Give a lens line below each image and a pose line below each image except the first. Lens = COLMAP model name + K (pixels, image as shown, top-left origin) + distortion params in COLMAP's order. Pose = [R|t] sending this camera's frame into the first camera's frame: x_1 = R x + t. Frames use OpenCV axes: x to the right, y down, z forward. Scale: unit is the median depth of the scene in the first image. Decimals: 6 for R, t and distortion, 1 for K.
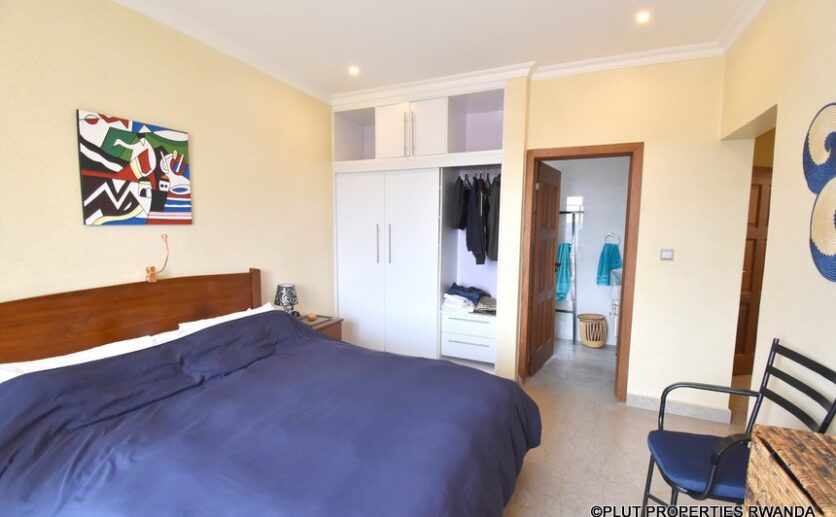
lens RADIAL K [[367.9, 0, 417.8], [0, 367.9, 257.5], [0, 0, 1]] dist [-0.004645, -0.002452]
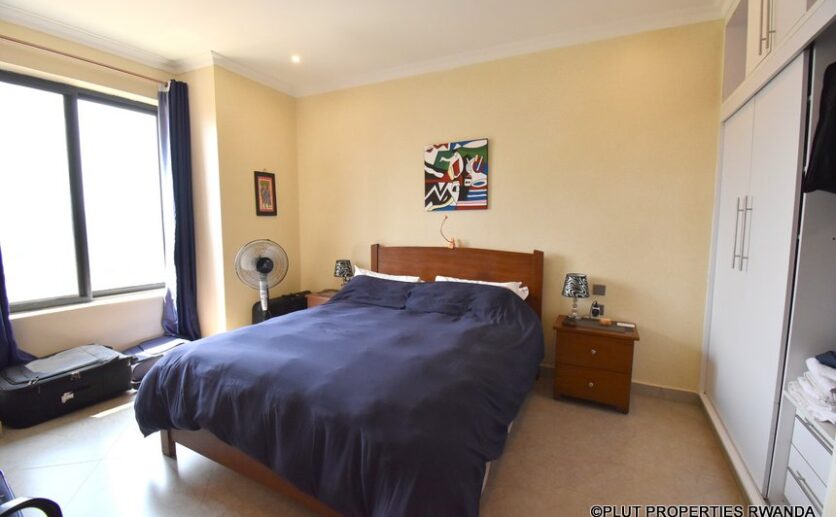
lens RADIAL K [[367.9, 0, 417.2], [0, 367.9, 260.1], [0, 0, 1]] dist [-0.004645, -0.002452]
pose [[-0.047049, 0.086849, -0.995110, 0.794879], [-0.090276, 0.991767, 0.090826, -0.009078], [0.994805, 0.094108, -0.038821, 0.935141]]
